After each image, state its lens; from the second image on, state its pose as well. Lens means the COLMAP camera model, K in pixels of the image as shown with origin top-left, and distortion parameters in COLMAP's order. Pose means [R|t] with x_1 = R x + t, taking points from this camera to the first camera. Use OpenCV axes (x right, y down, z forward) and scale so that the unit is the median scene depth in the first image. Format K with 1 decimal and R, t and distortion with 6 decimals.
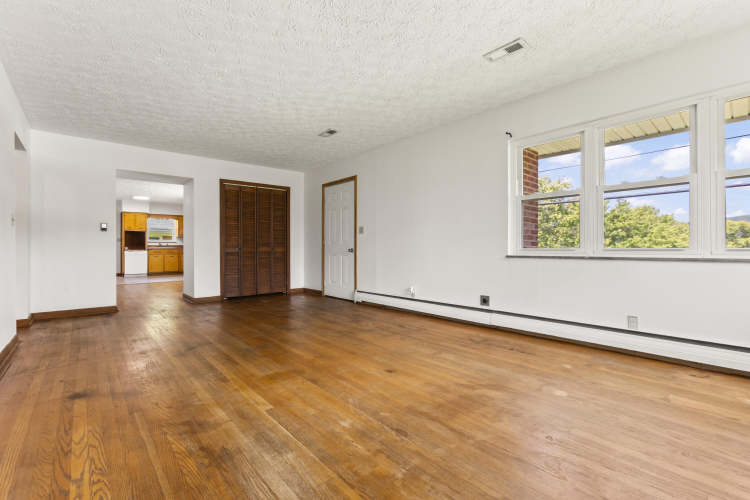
lens RADIAL K [[336.9, 0, 371.3], [0, 336.9, 248.7], [0, 0, 1]] dist [-0.014000, 0.008112]
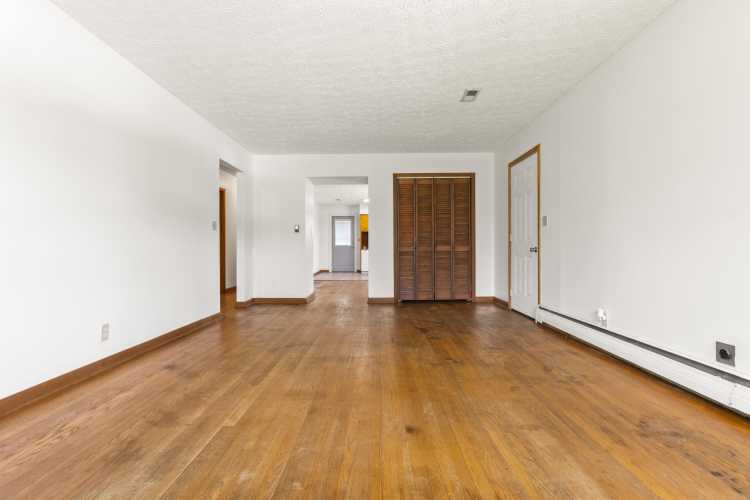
lens RADIAL K [[377.4, 0, 368.1], [0, 377.4, 245.8], [0, 0, 1]] dist [-0.002663, 0.002887]
pose [[0.742686, -0.003157, -0.669633, 0.288189], [-0.001221, 0.999981, -0.006068, 0.002321], [0.669639, 0.005325, 0.742668, 0.225776]]
